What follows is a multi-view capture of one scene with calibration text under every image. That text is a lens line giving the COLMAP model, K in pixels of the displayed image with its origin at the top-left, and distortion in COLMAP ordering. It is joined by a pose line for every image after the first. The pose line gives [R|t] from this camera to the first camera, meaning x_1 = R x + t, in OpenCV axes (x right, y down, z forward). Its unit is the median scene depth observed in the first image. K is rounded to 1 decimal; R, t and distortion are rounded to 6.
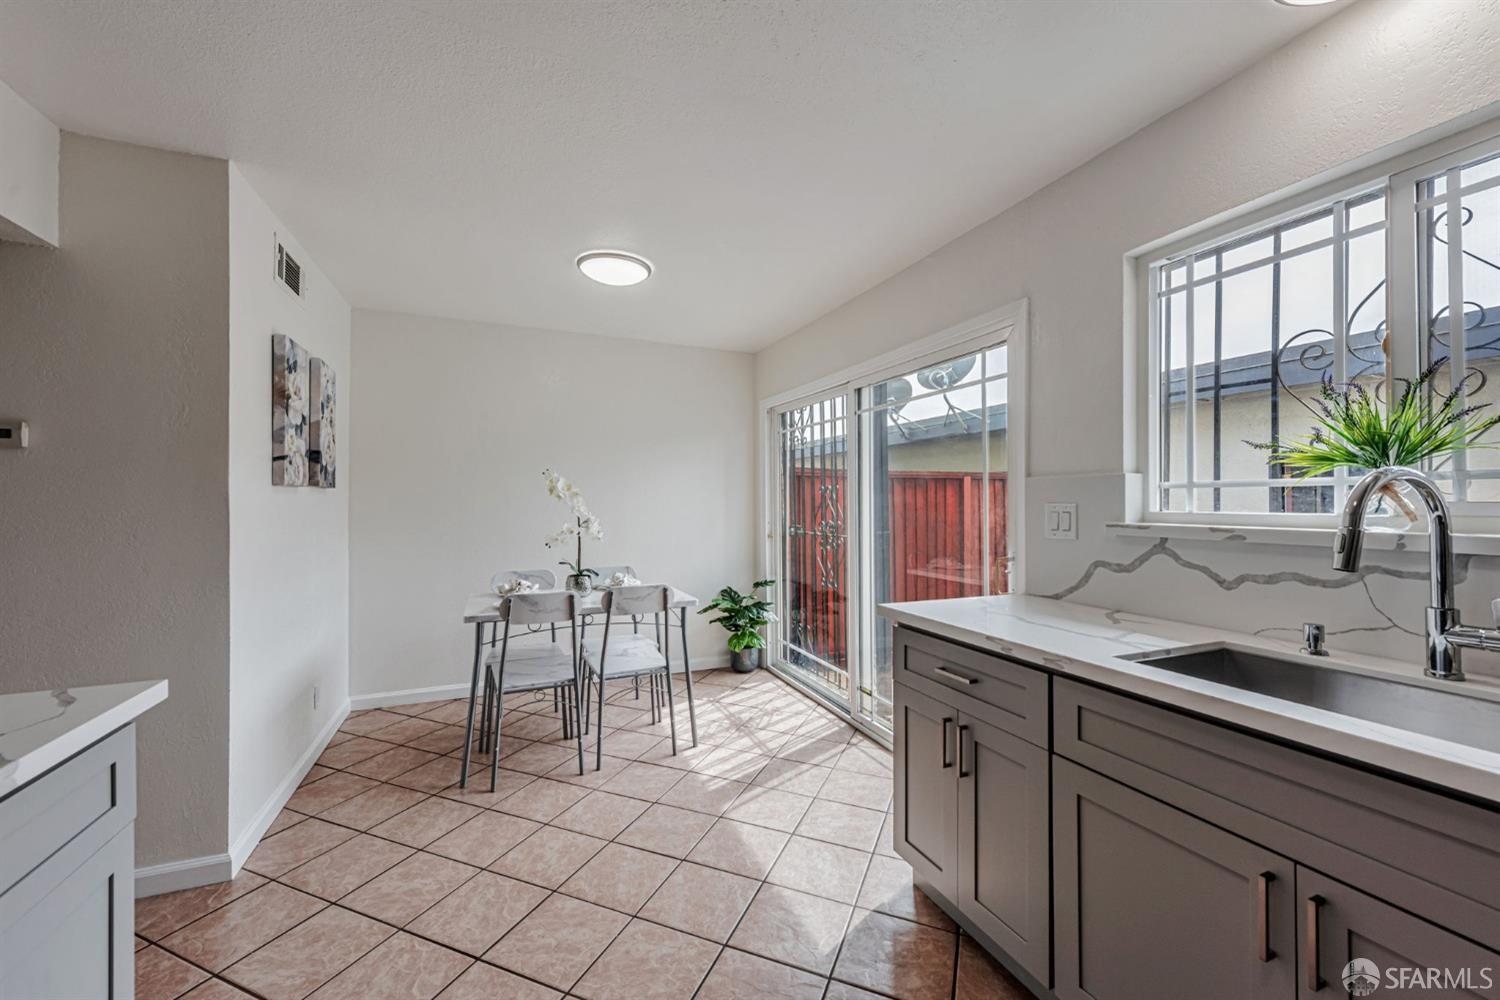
lens RADIAL K [[588.8, 0, 752.7], [0, 588.8, 498.8], [0, 0, 1]] dist [0.014623, -0.005103]
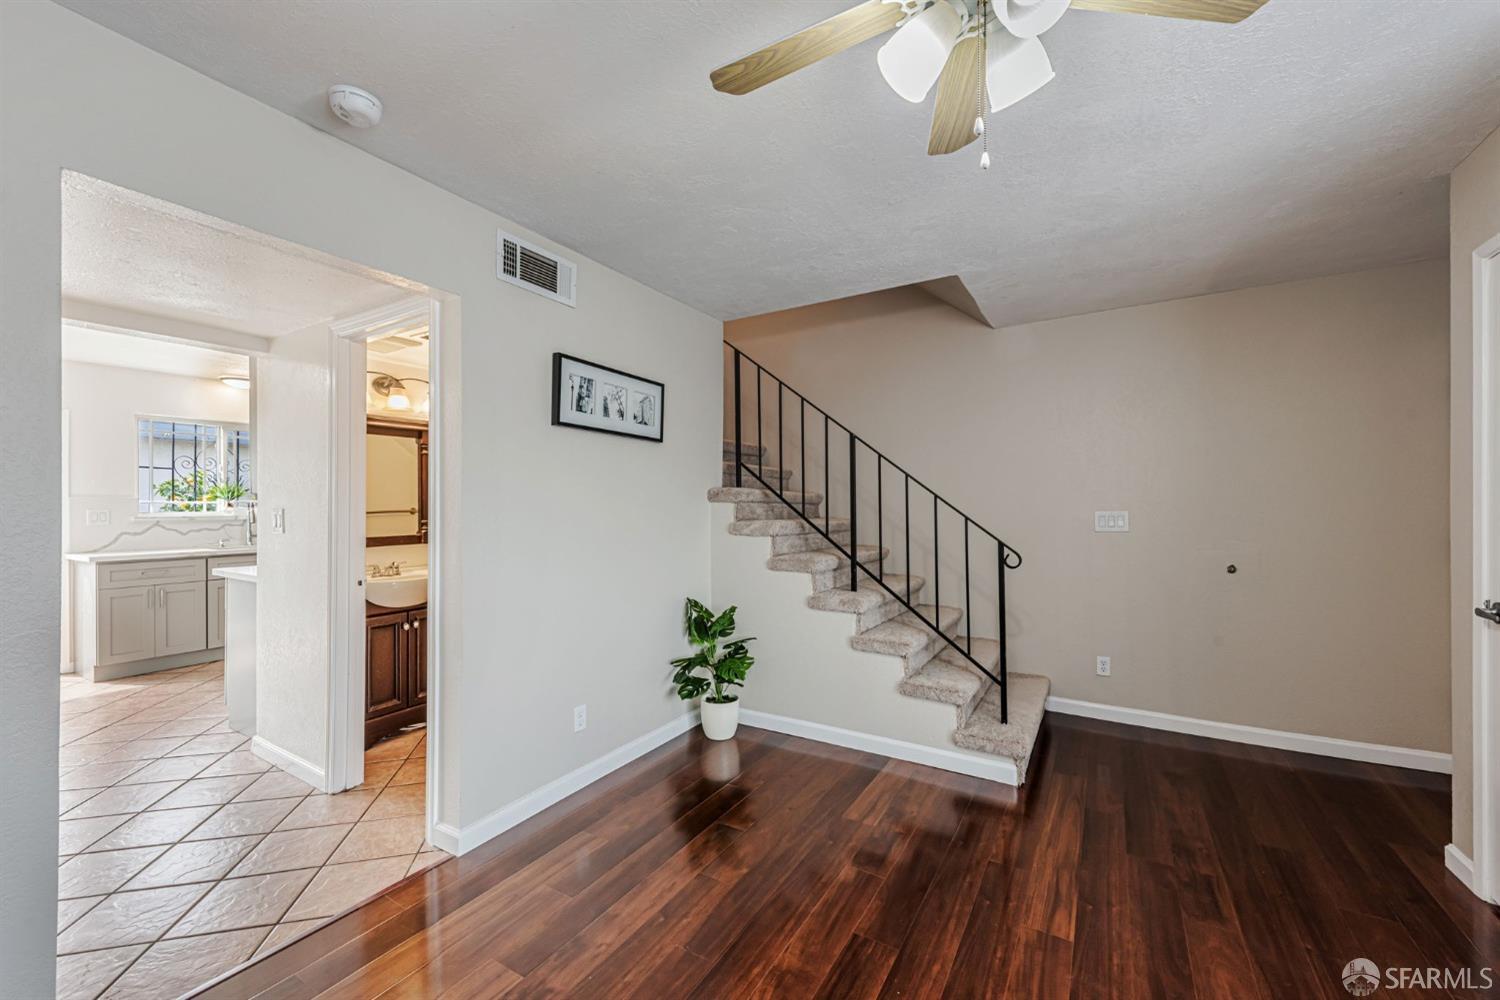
lens RADIAL K [[585.5, 0, 752.3], [0, 585.5, 501.9], [0, 0, 1]] dist [0.016552, -0.007165]
pose [[-0.590639, 0.004321, 0.806925, -2.784305], [-0.002031, 0.999975, -0.006841, -0.010442], [-0.806934, -0.005680, -0.590615, 0.315668]]
